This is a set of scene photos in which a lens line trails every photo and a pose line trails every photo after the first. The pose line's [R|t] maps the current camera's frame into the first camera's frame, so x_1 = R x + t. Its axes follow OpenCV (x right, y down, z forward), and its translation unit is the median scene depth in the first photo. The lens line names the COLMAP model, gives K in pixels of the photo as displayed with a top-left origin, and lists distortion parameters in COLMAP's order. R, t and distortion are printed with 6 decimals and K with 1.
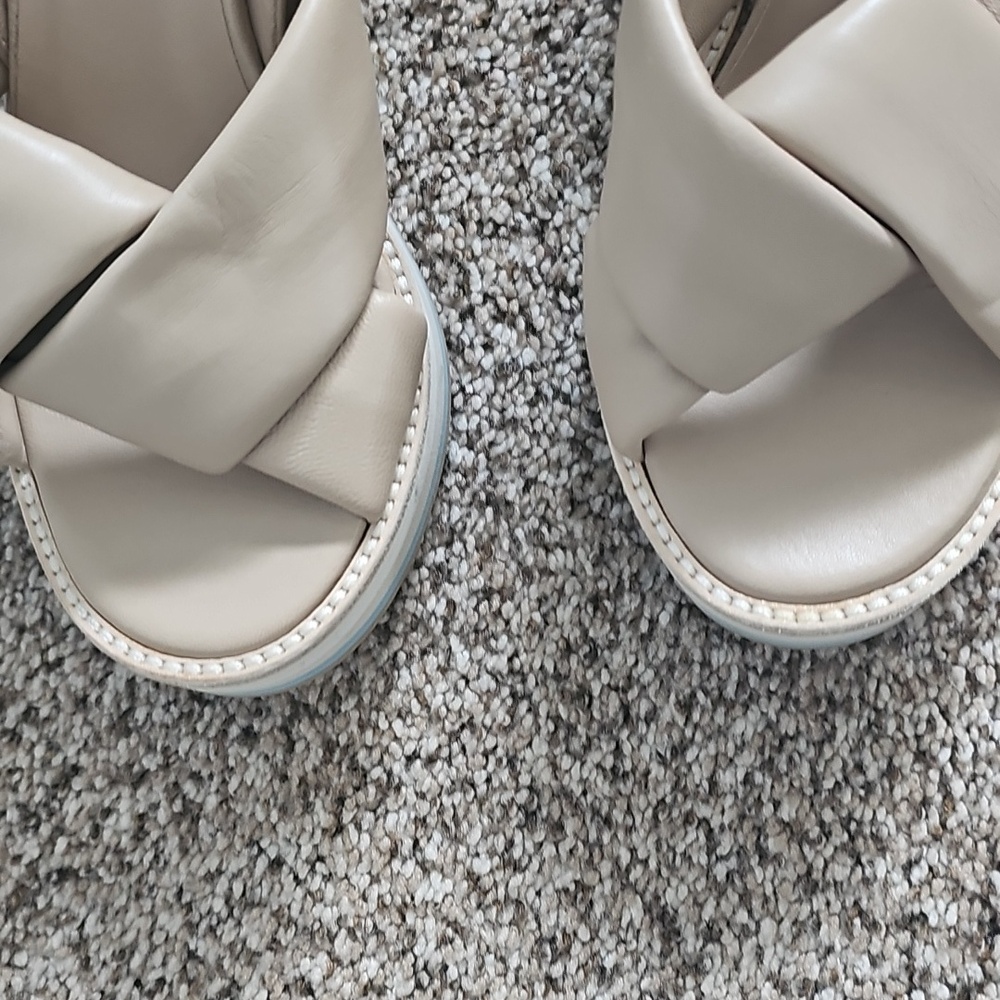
lens RADIAL K [[1378.6, 0, 509.9], [0, 1378.6, 476.1], [0, 0, 1]] dist [0.015988, 0.000000]
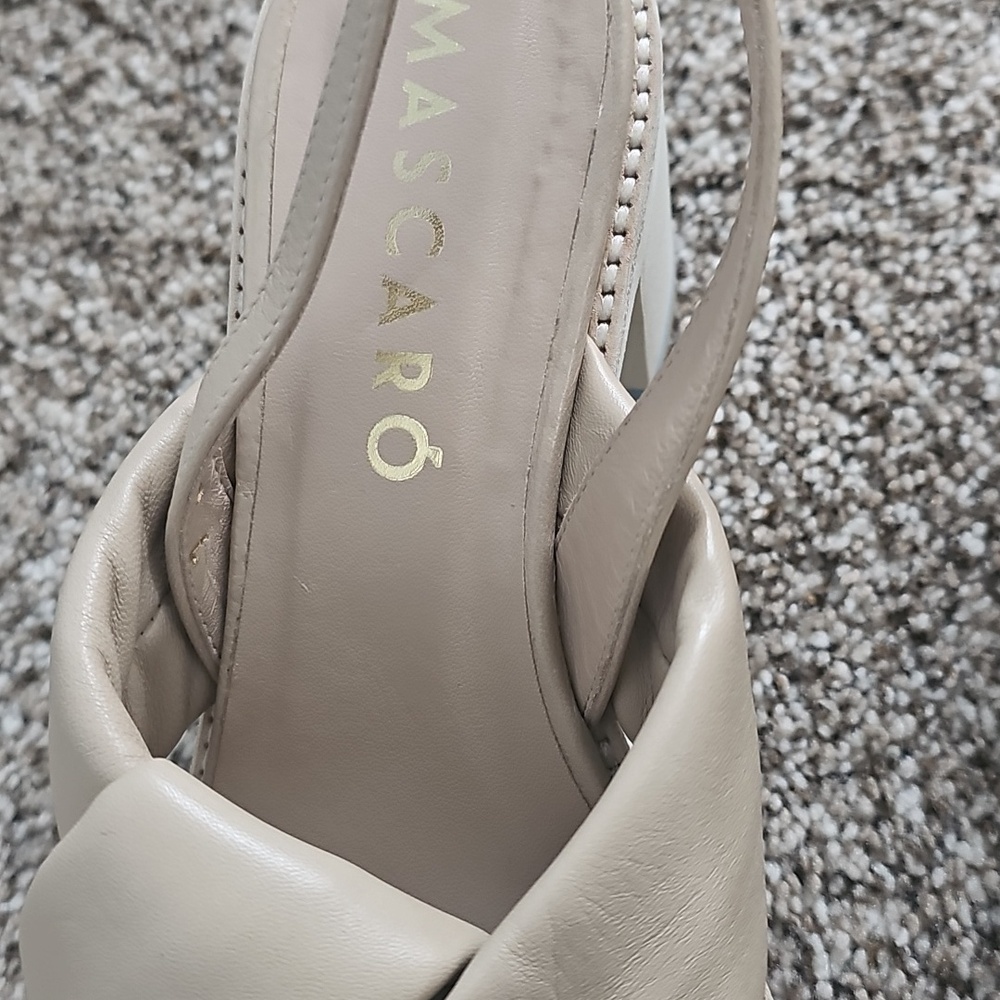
lens RADIAL K [[1378.6, 0, 501.6], [0, 1378.6, 495.2], [0, 0, 1]] dist [0.015988, 0.000000]
pose [[0.998867, 0.023800, -0.041206, -0.164804], [-0.033491, 0.966768, -0.253453, -0.187833], [0.033804, 0.254546, 0.966470, 0.249996]]
